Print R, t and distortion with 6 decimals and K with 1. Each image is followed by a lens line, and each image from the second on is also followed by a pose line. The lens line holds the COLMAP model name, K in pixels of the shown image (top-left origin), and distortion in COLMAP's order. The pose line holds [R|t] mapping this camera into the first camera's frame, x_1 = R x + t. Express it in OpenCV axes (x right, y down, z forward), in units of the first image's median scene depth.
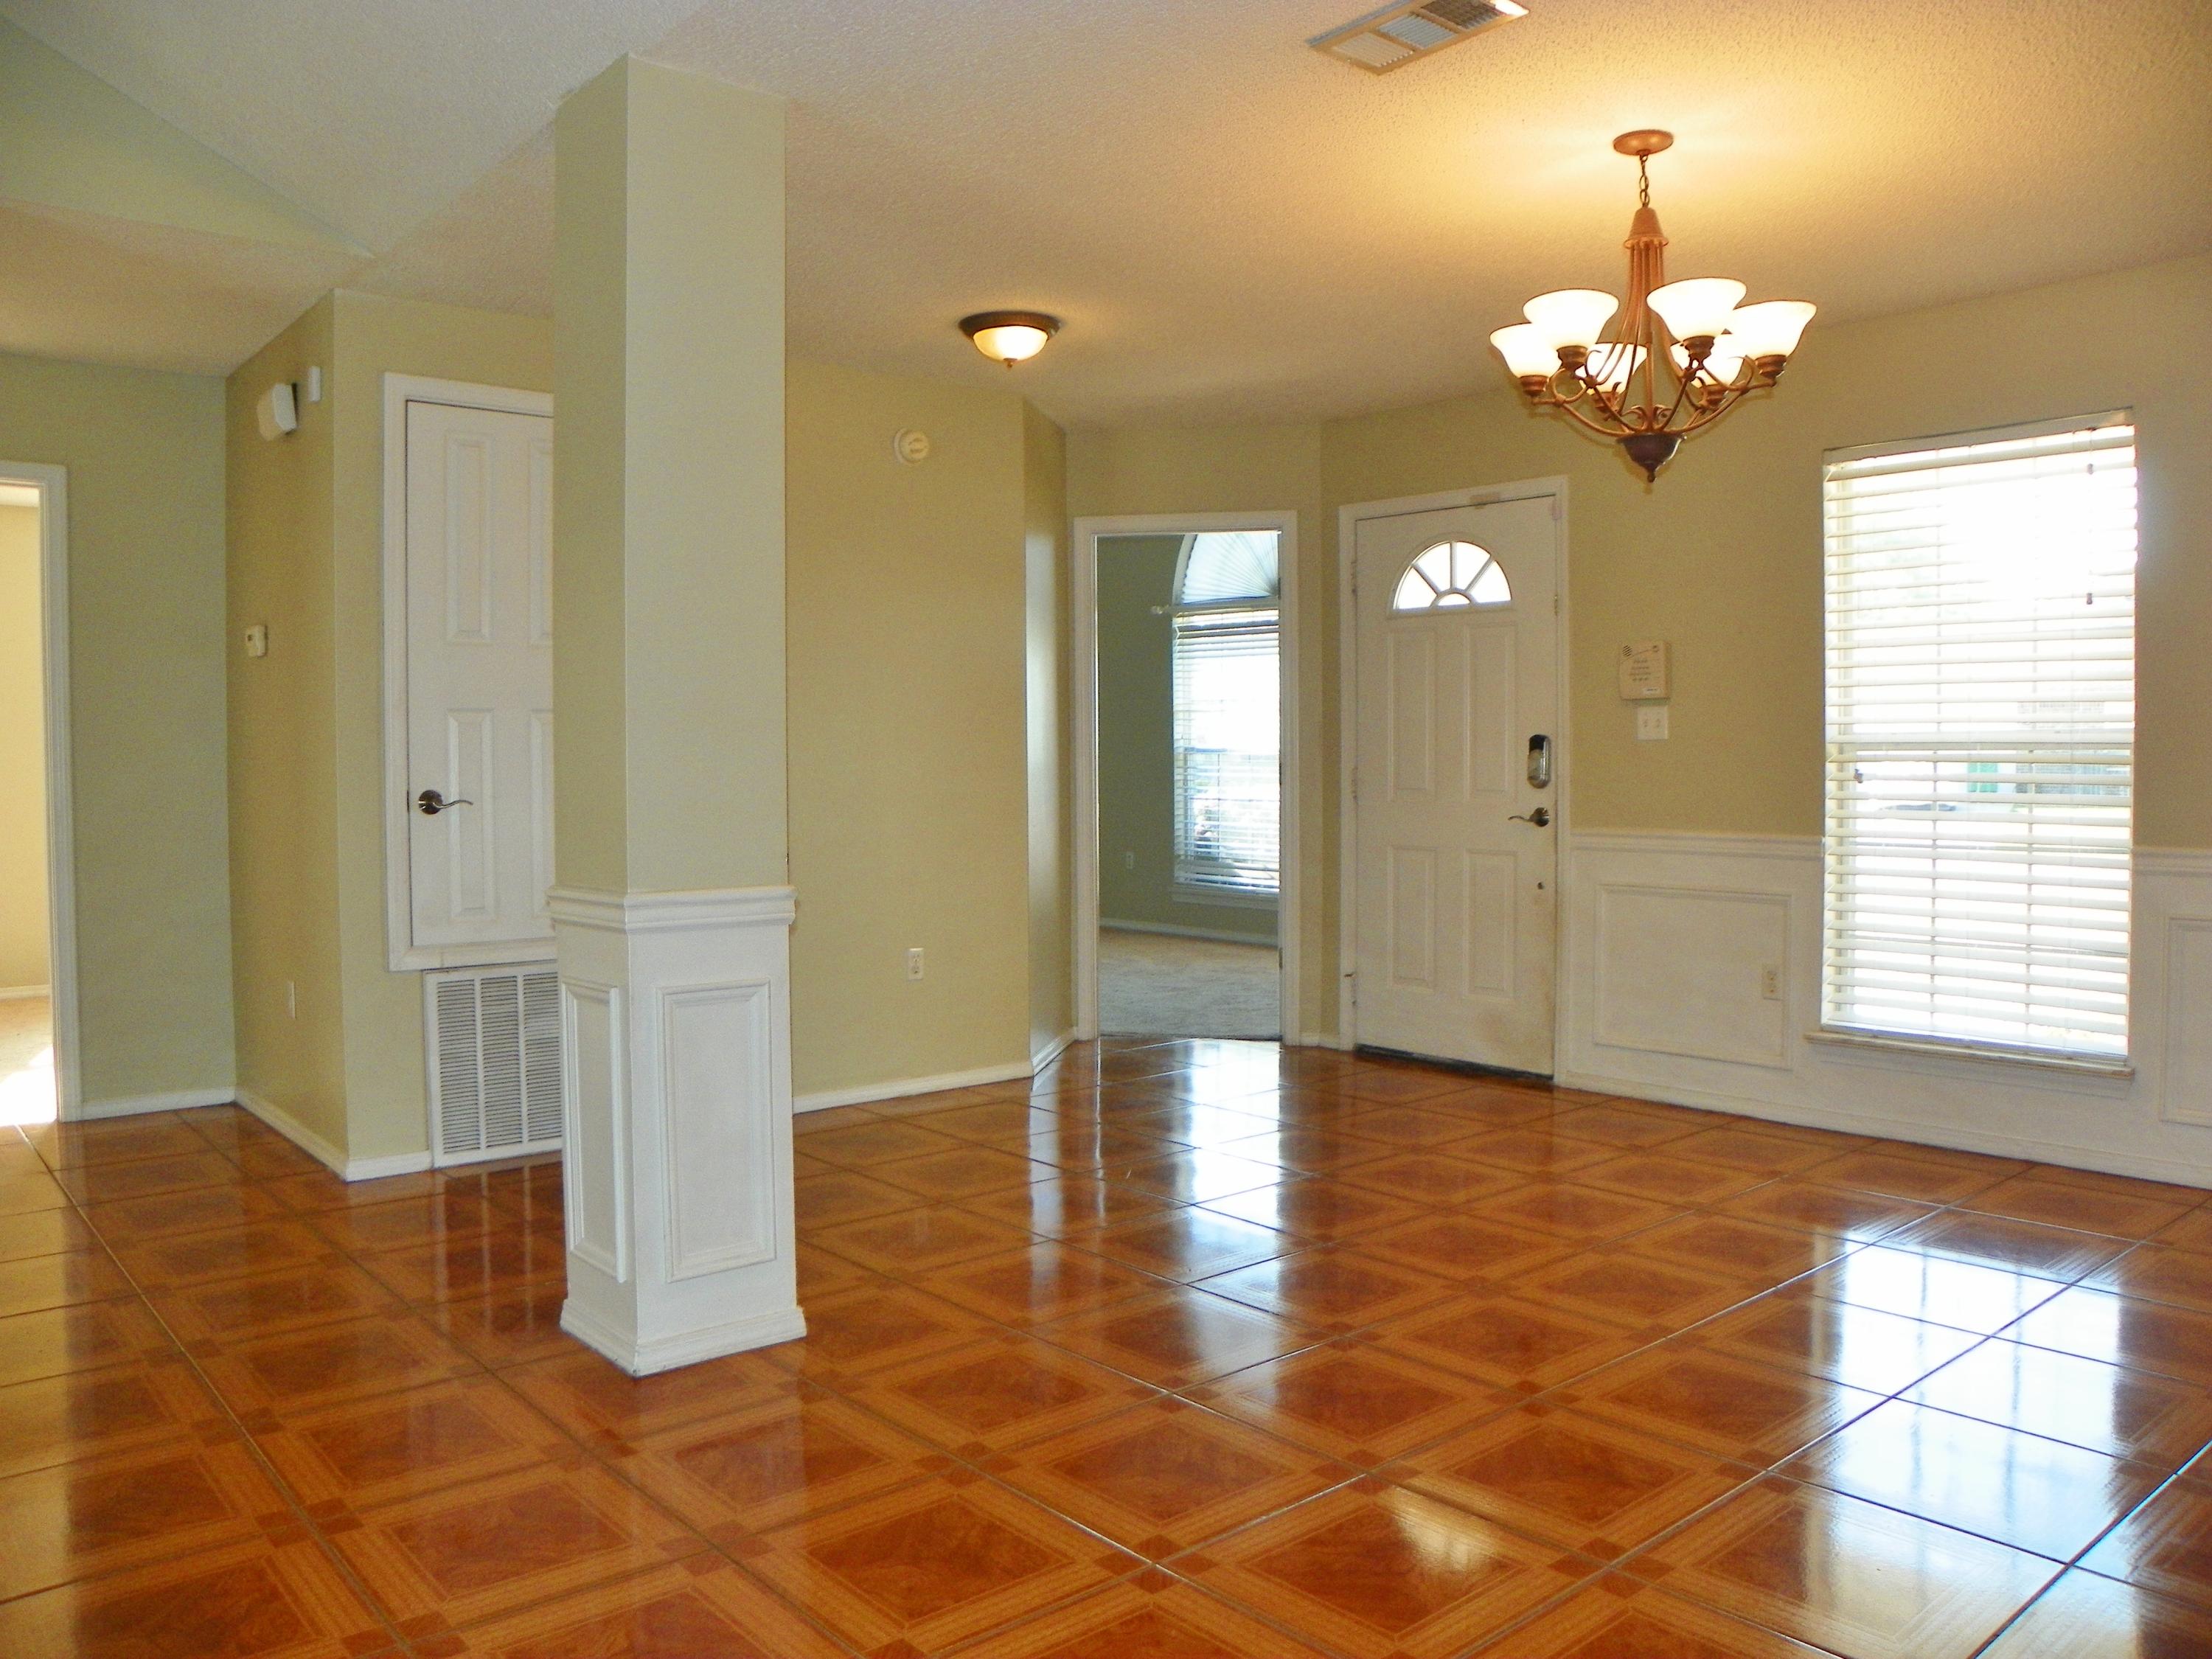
lens RADIAL K [[1668.5, 0, 1106.0], [0, 1668.5, 829.5], [0, 0, 1]] dist [-0.153568, 0.104375]
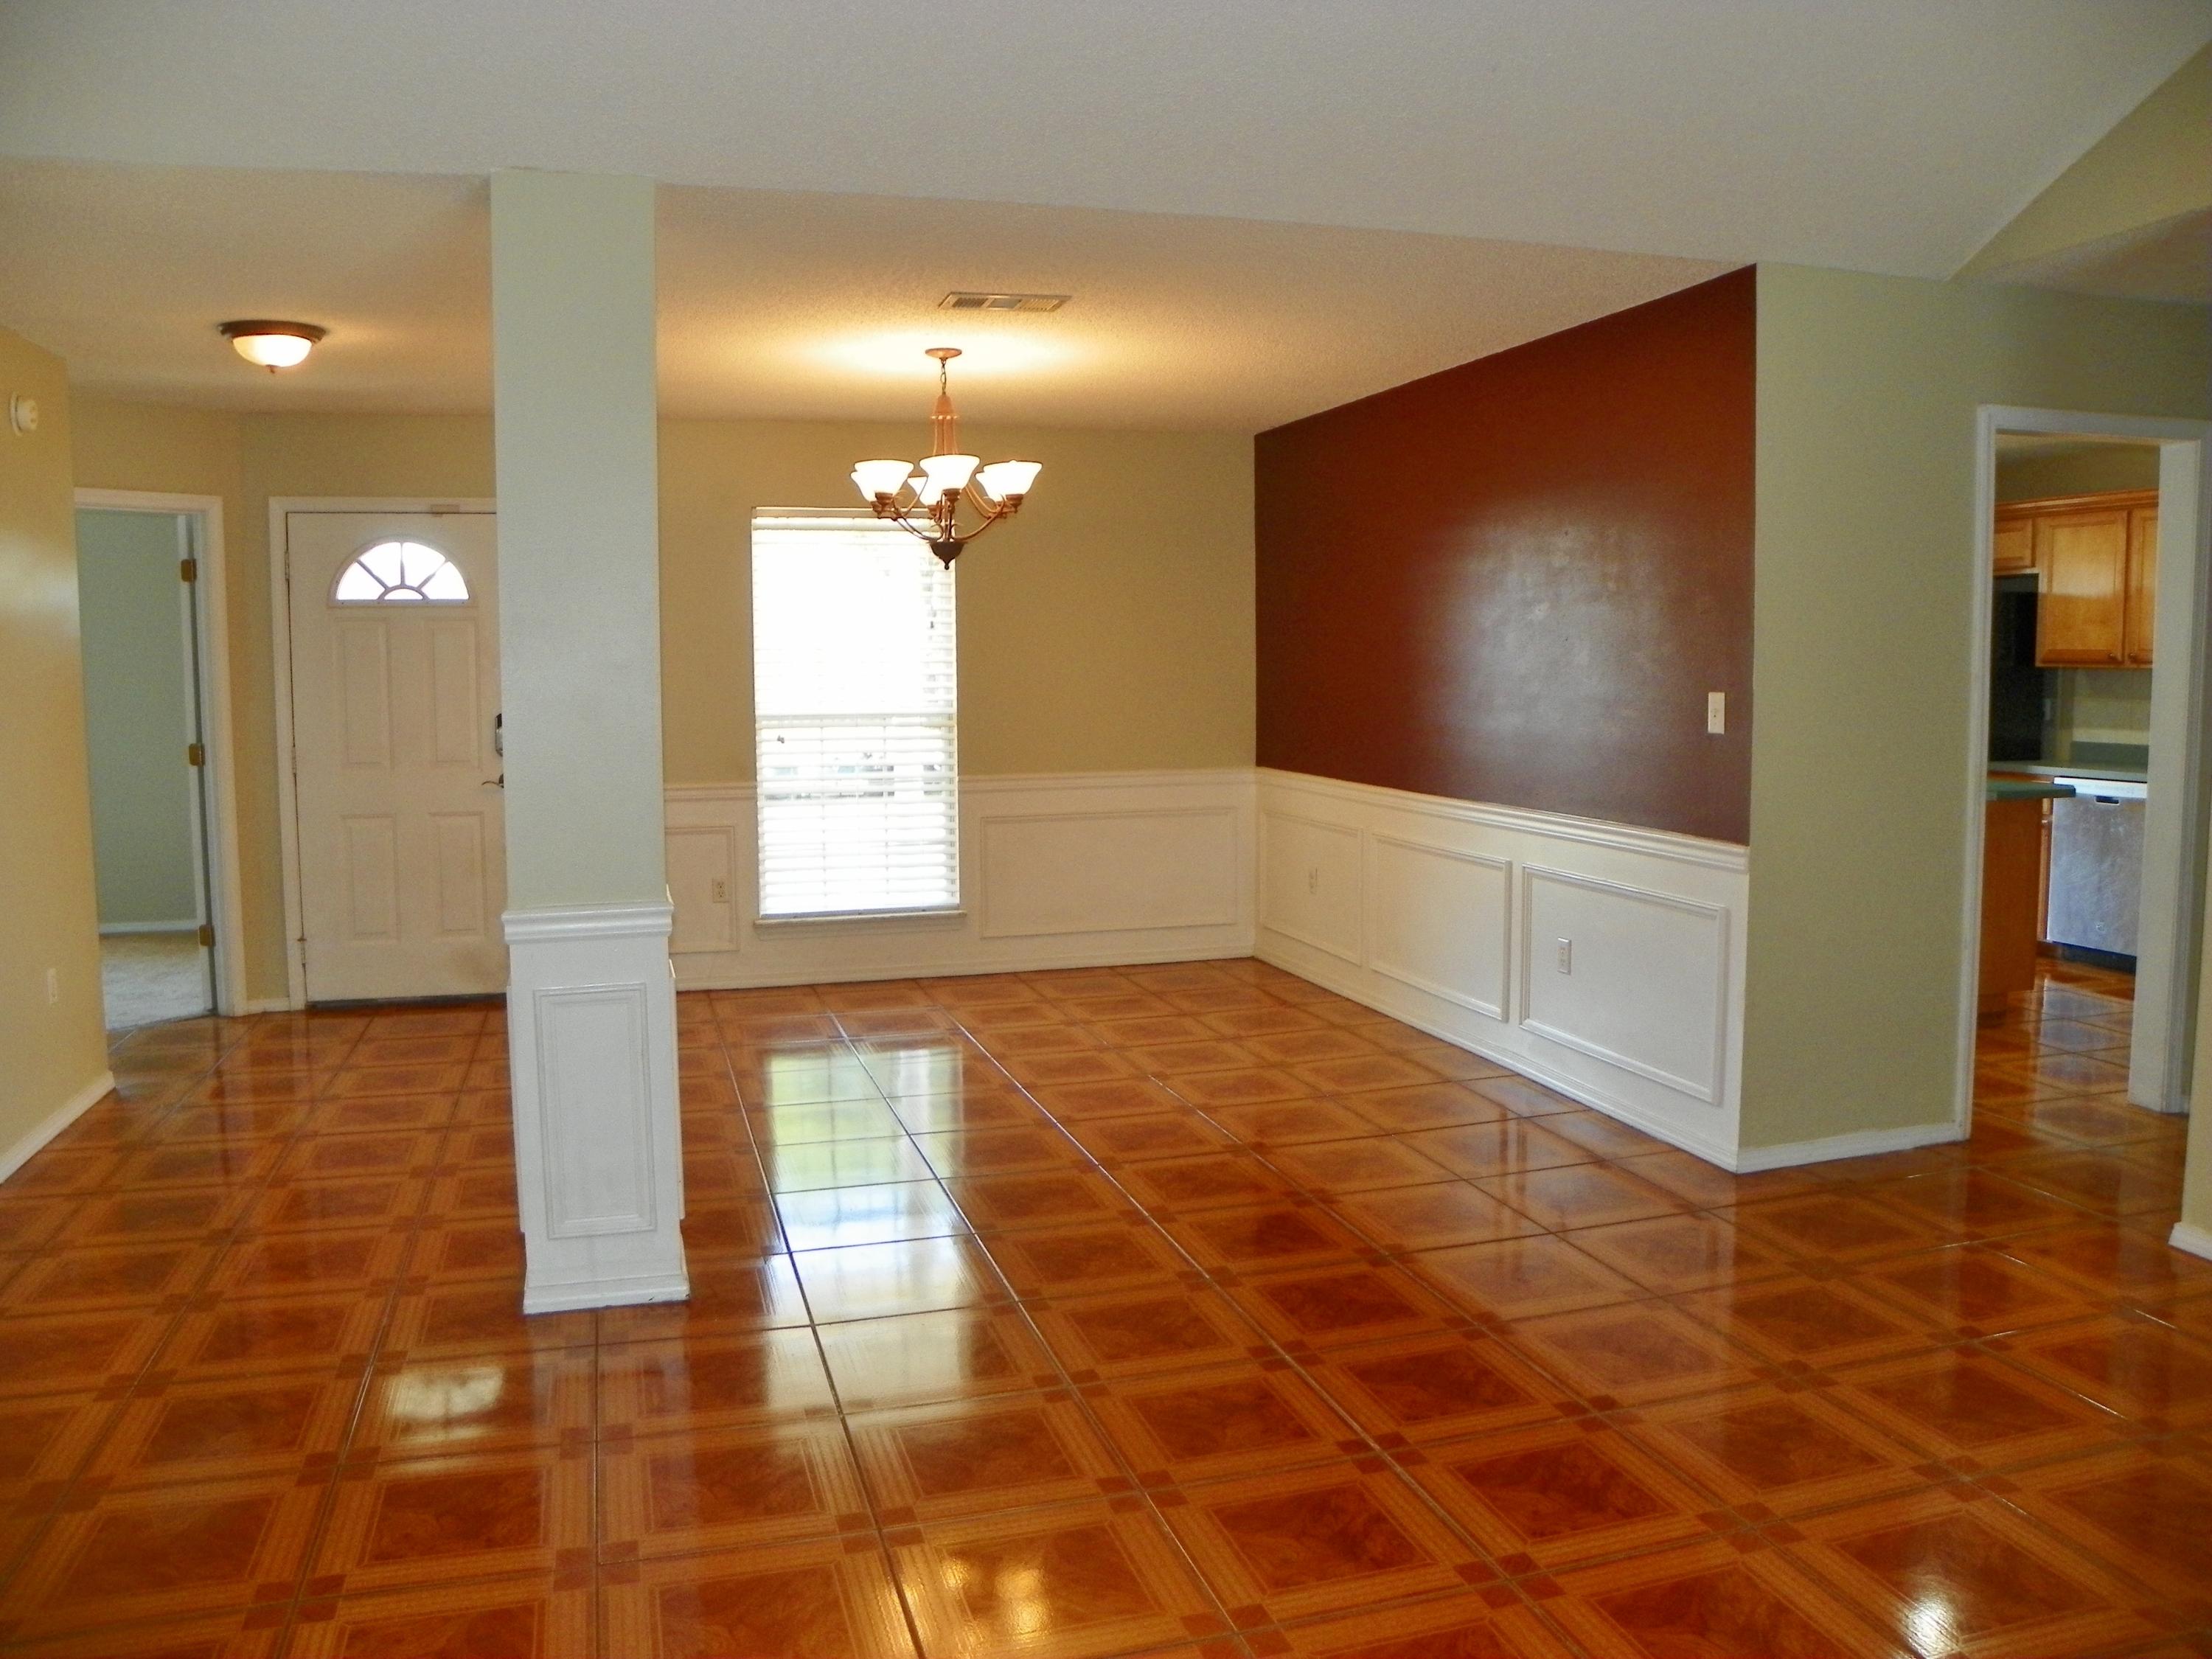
lens RADIAL K [[1668.5, 0, 1106.0], [0, 1668.5, 829.5], [0, 0, 1]] dist [-0.153568, 0.104375]
pose [[0.419431, -0.087434, 0.903567, -0.620095], [0.042039, 0.996154, 0.076878, -0.044633], [-0.906813, 0.005740, 0.421494, 0.097242]]
